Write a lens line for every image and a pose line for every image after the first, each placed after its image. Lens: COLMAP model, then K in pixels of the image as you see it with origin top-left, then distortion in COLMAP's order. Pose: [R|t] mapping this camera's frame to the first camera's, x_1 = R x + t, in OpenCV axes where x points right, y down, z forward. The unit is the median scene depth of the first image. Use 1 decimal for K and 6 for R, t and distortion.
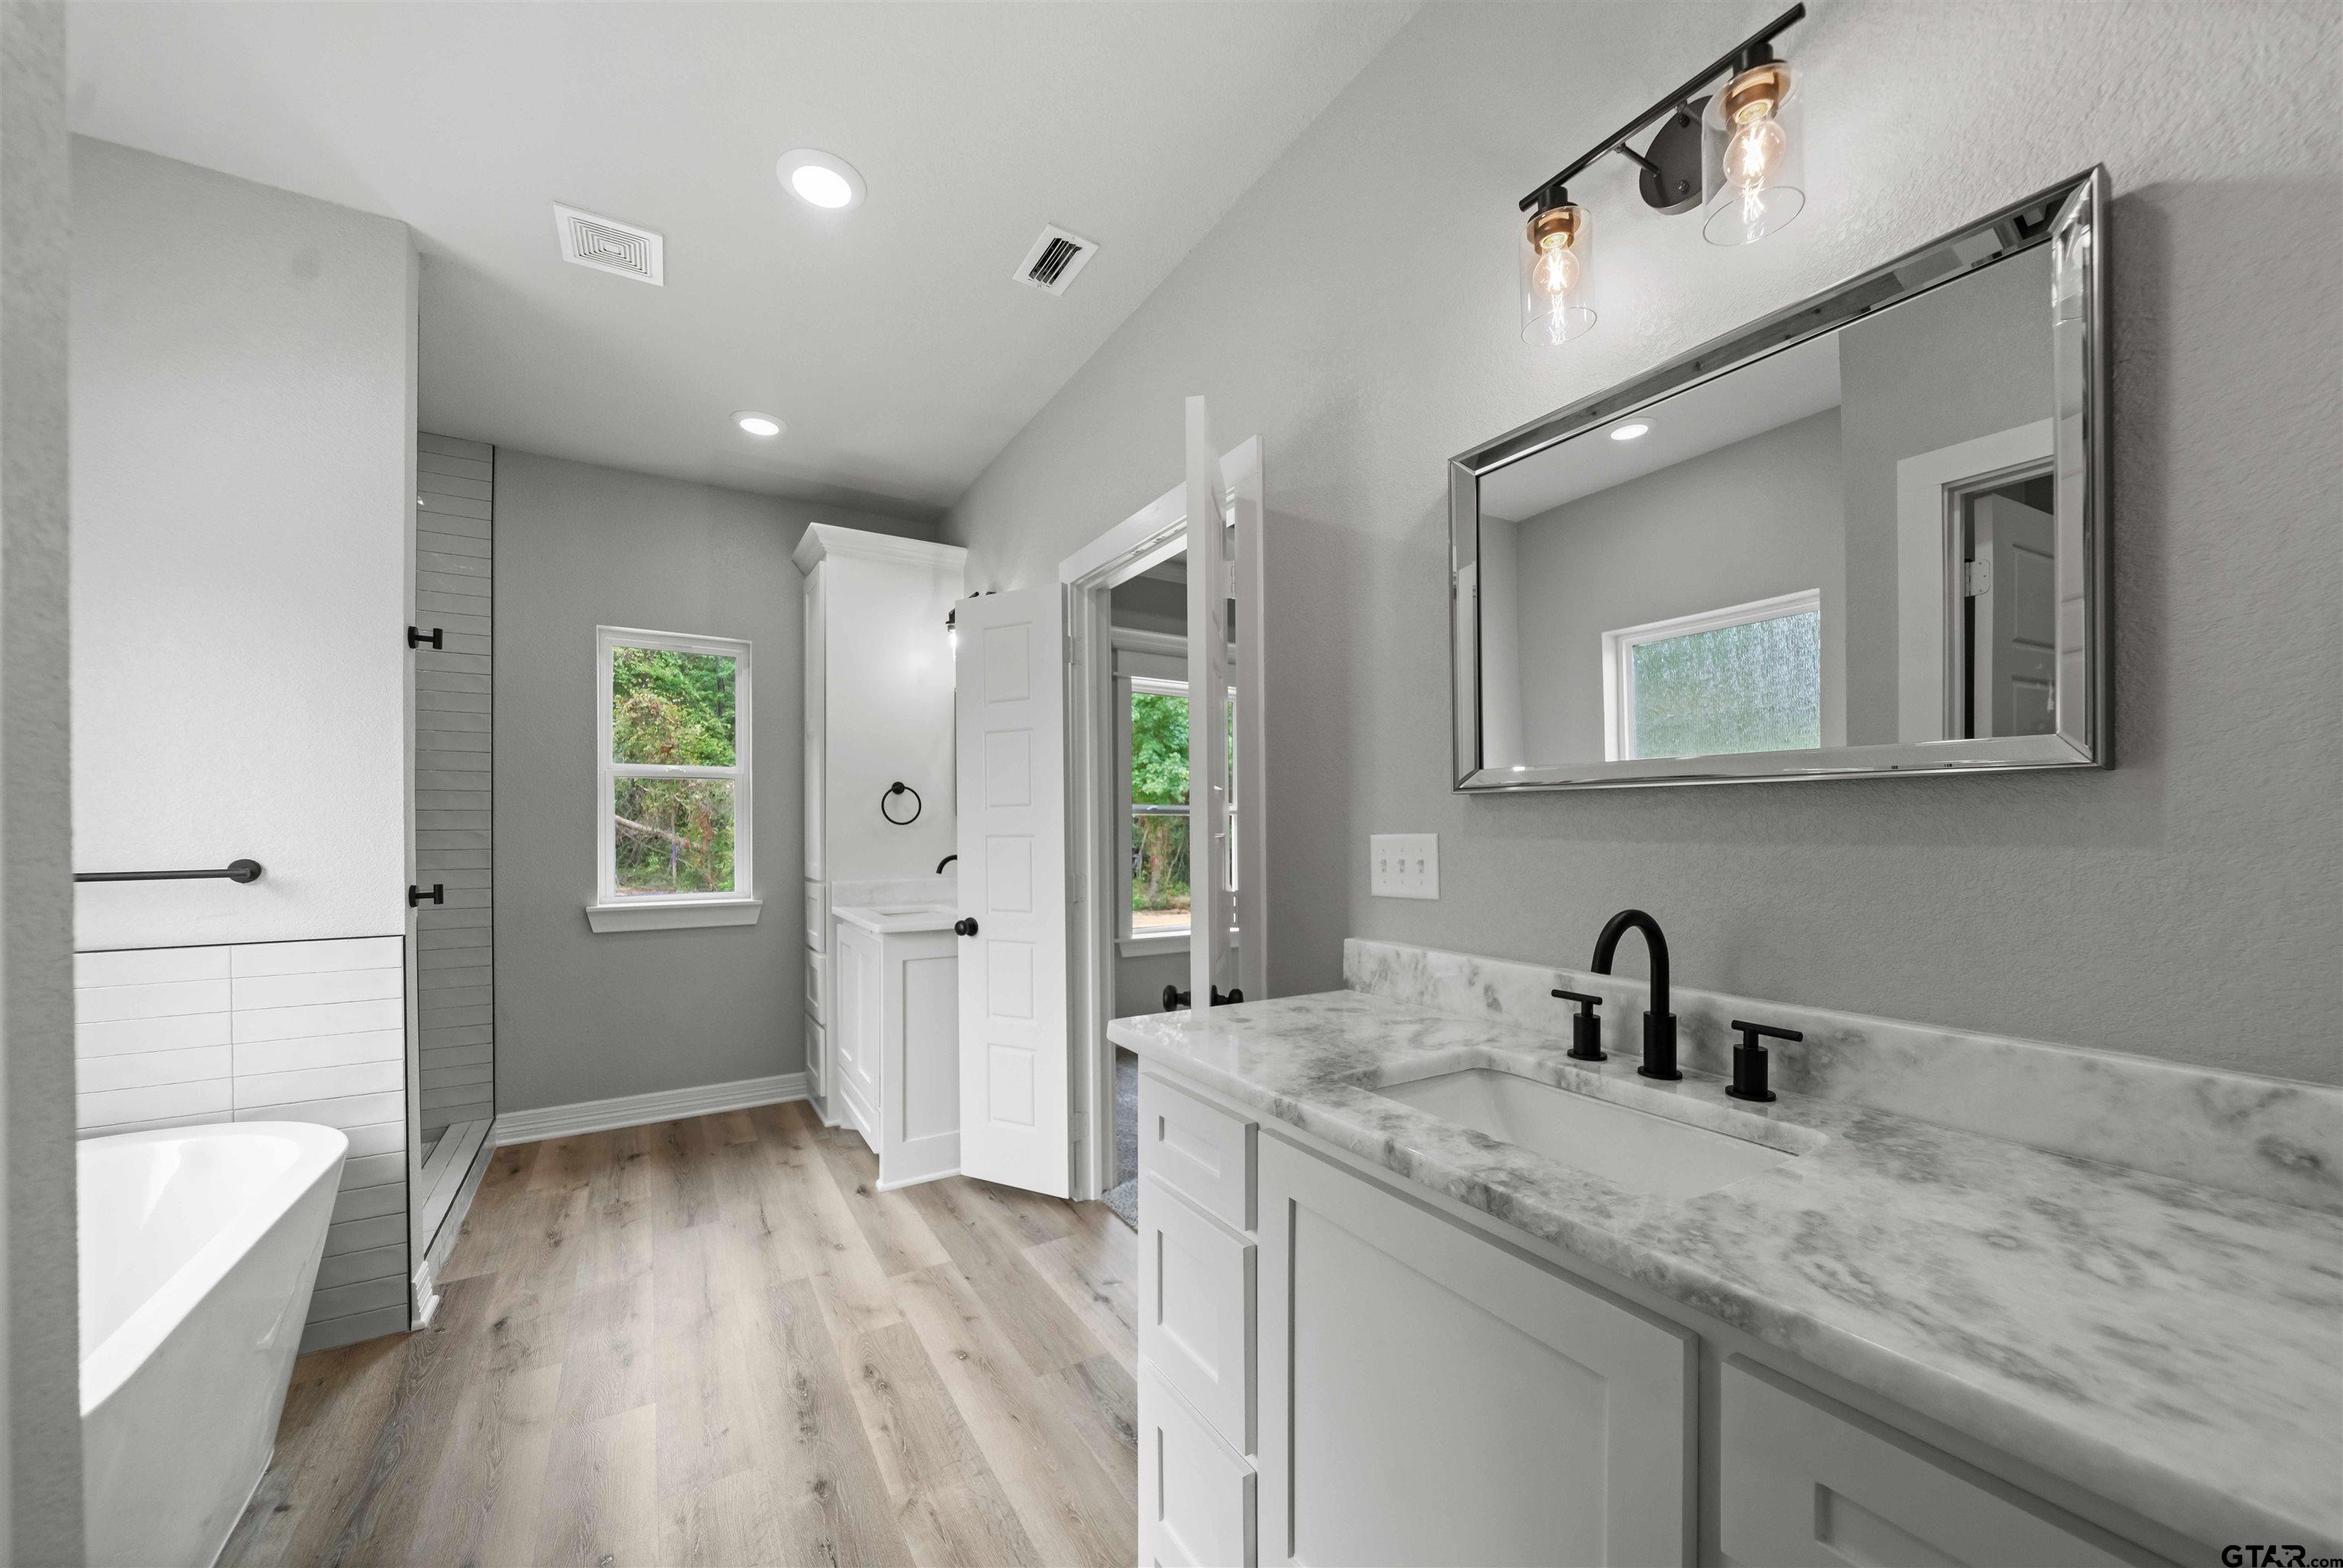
lens RADIAL K [[843.2, 0, 1194.6], [0, 843.2, 815.3], [0, 0, 1]] dist [-0.004405, 0.000228]
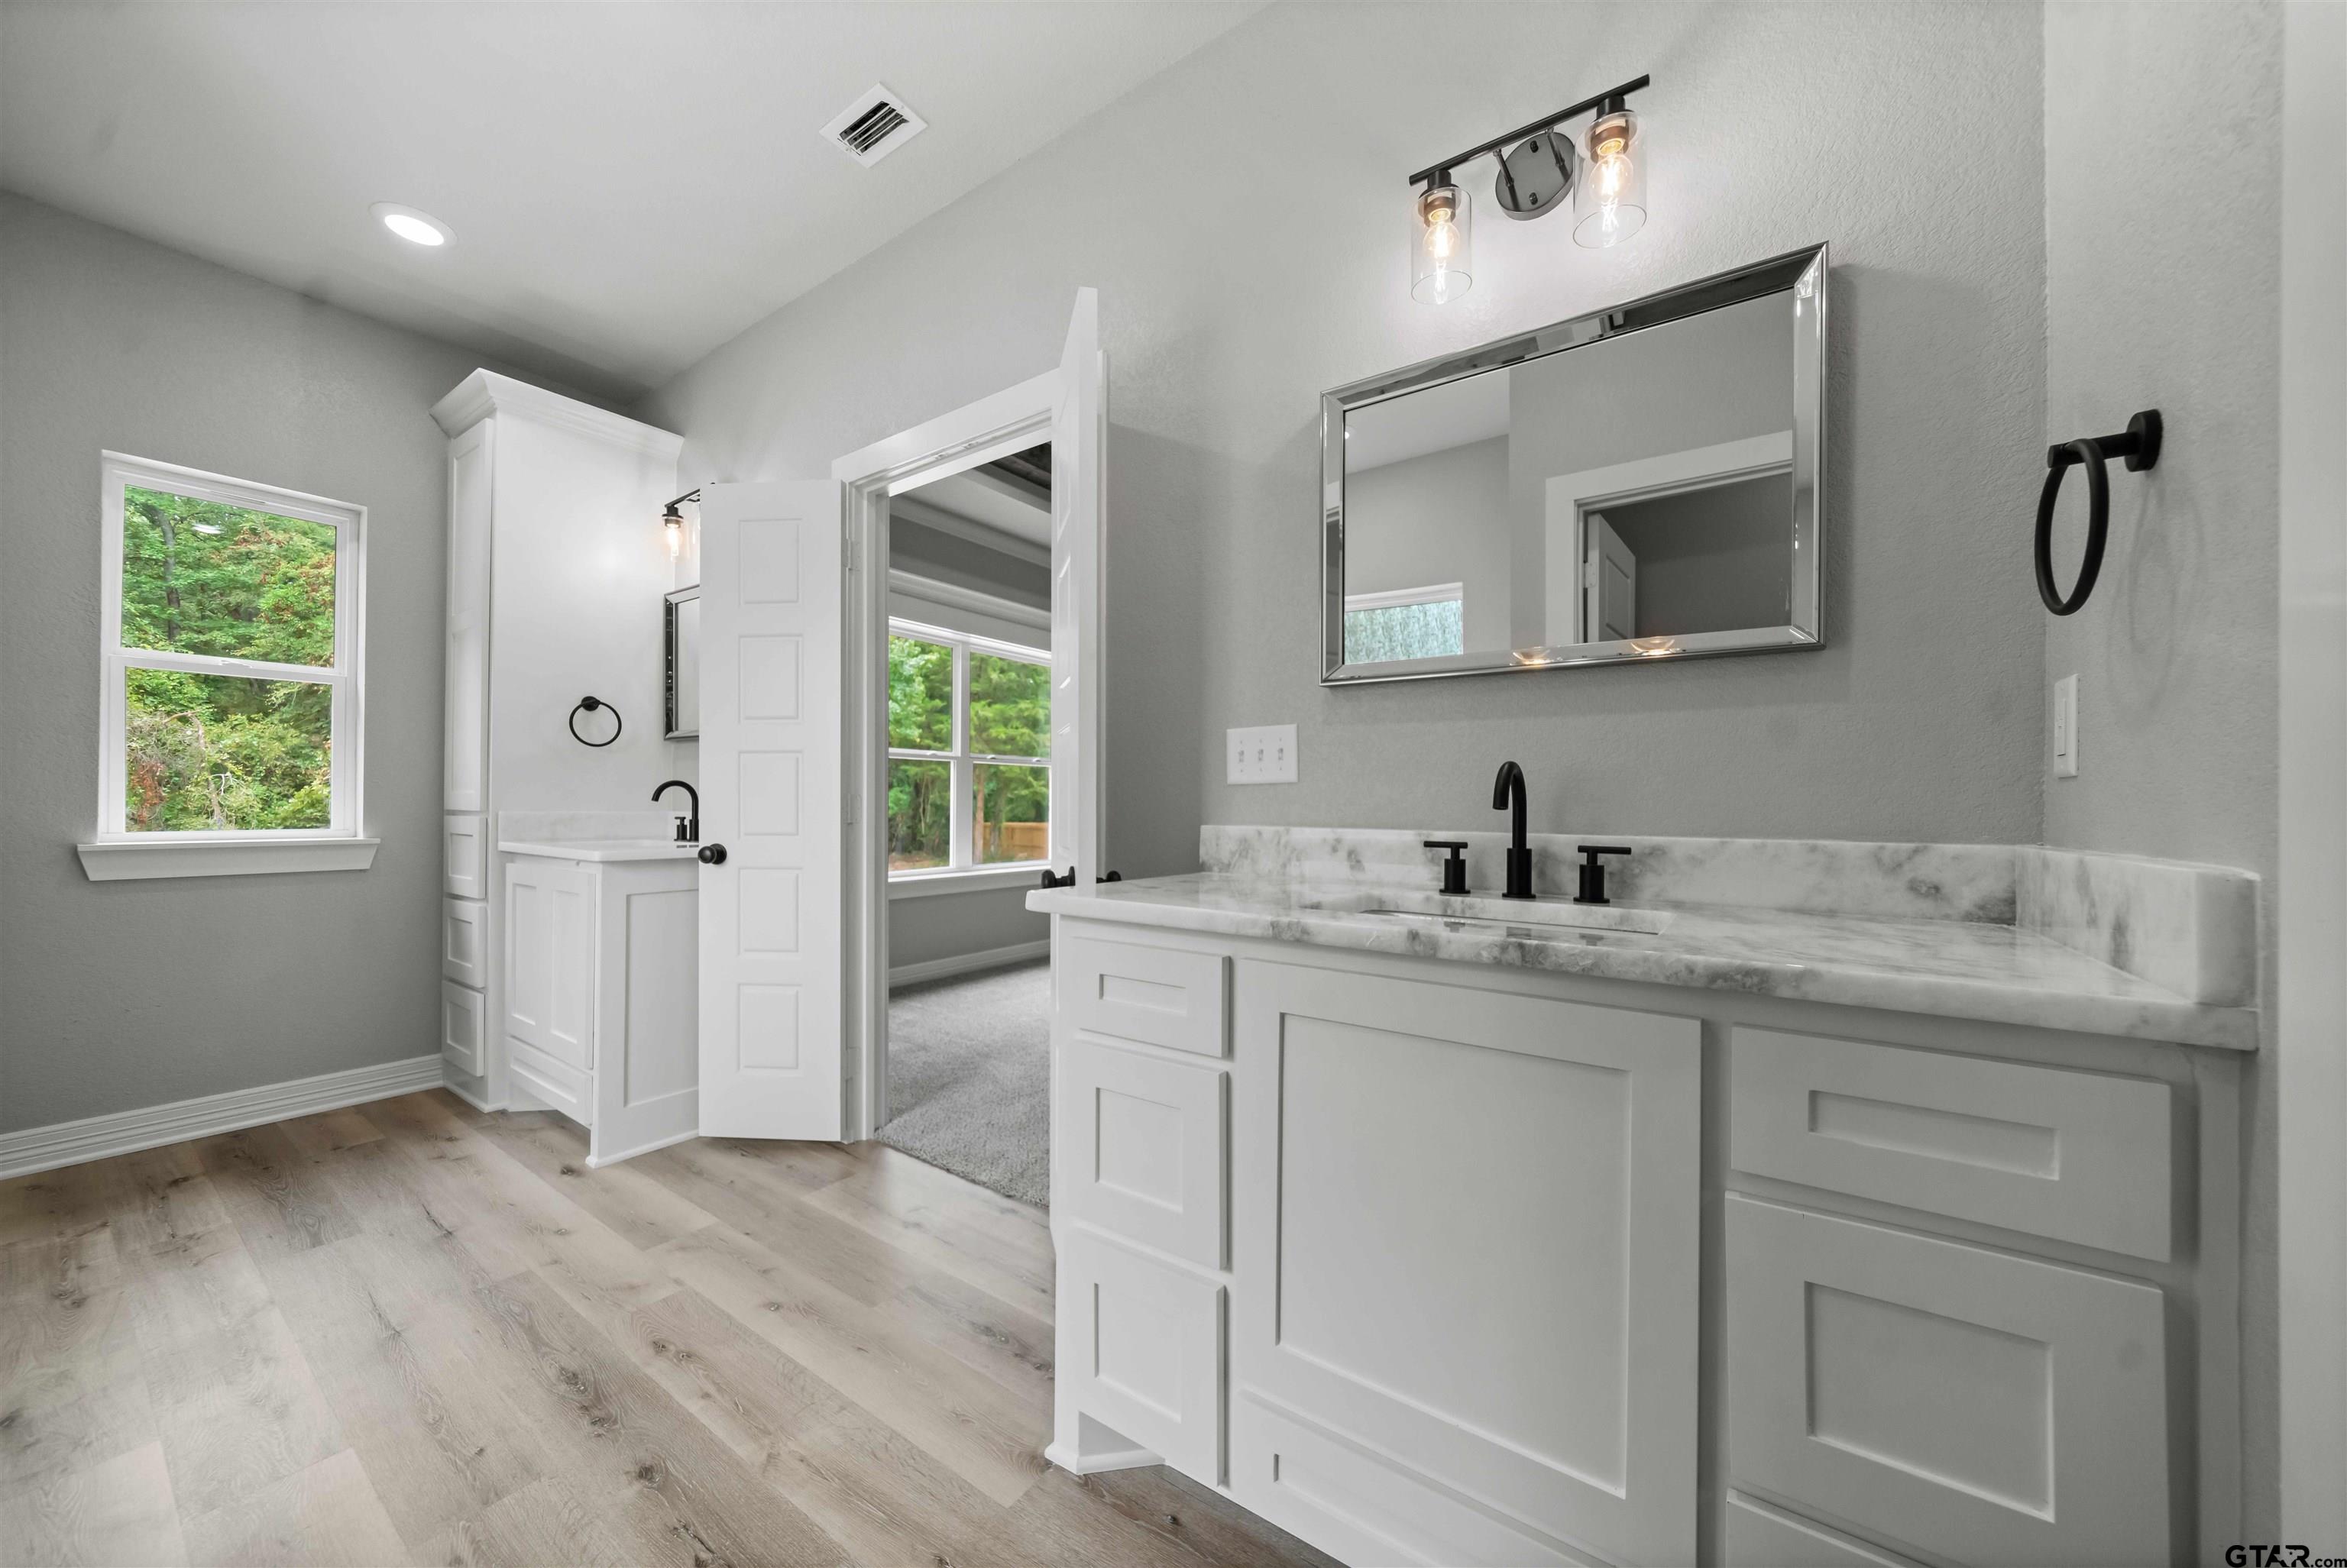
lens RADIAL K [[816.4, 0, 1158.1], [0, 816.4, 791.3], [0, 0, 1]] dist [-0.003612, -0.000056]
pose [[0.926325, 0.013250, 0.376491, -0.199146], [-0.012440, 0.999912, -0.004582, 0.080398], [-0.376519, -0.000439, 0.926409, 0.038484]]
